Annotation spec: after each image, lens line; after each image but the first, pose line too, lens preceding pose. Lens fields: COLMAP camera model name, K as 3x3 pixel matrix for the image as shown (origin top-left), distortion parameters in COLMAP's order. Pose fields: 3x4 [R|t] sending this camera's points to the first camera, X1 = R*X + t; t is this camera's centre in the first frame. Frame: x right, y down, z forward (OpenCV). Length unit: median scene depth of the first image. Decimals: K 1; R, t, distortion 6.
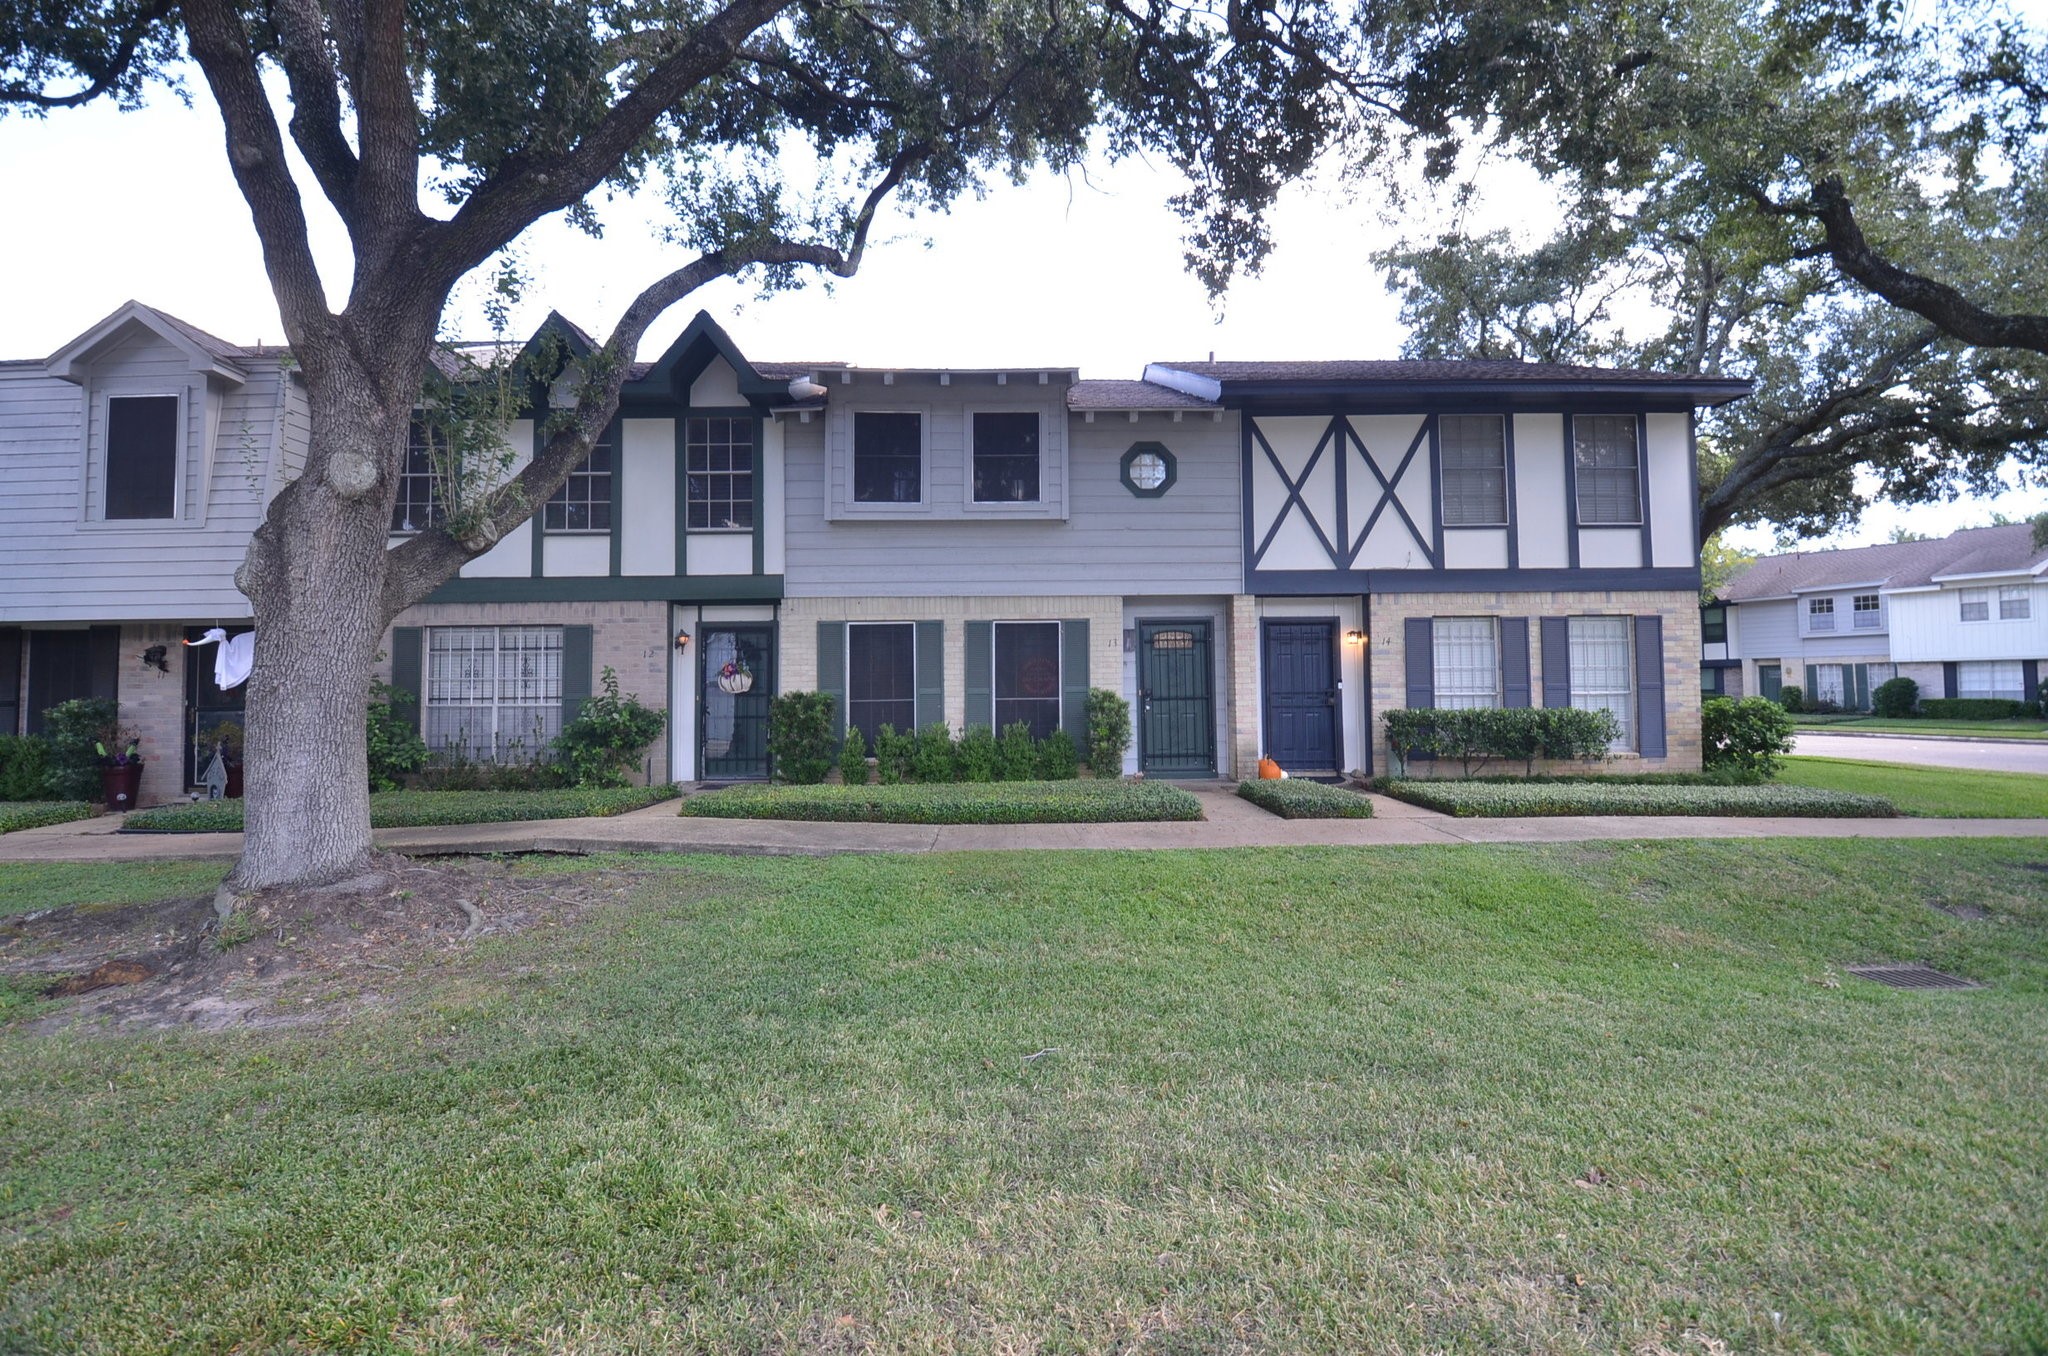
lens RADIAL K [[892.1, 0, 1025.6], [0, 892.1, 679.8], [0, 0, 1]] dist [-0.000440, -0.000004]
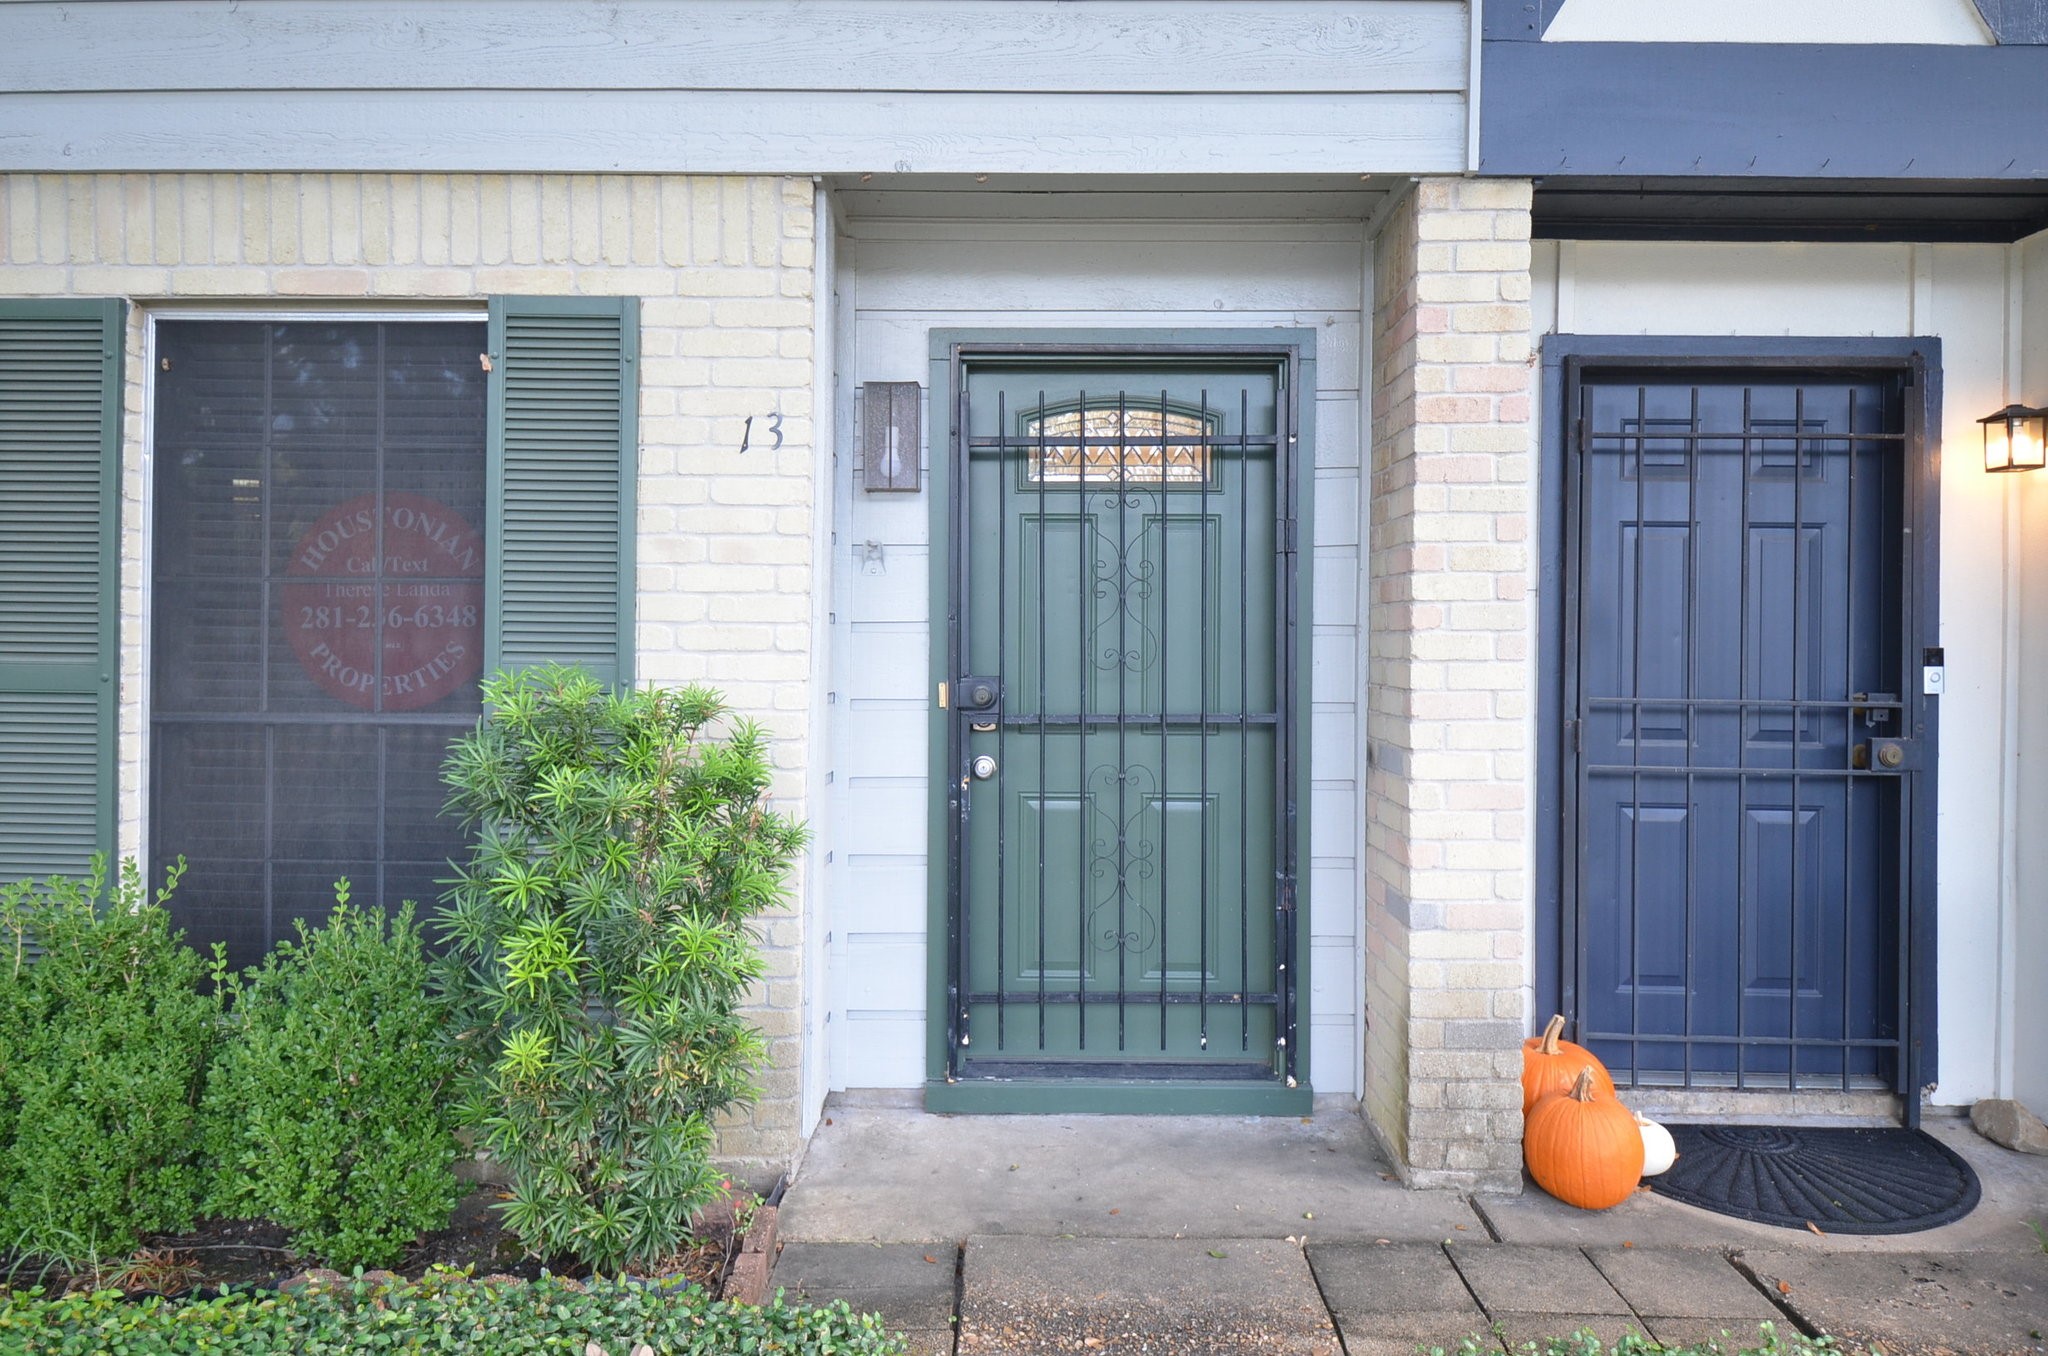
lens RADIAL K [[1297.2, 0, 1024.3], [0, 1297.2, 678.3], [0, 0, 1]] dist [0.004153, 0.000148]
pose [[0.998967, 0.022527, -0.039462, 0.158694], [-0.021783, 0.999578, 0.019194, 0.004823], [0.039878, -0.018315, 0.999037, 0.699280]]
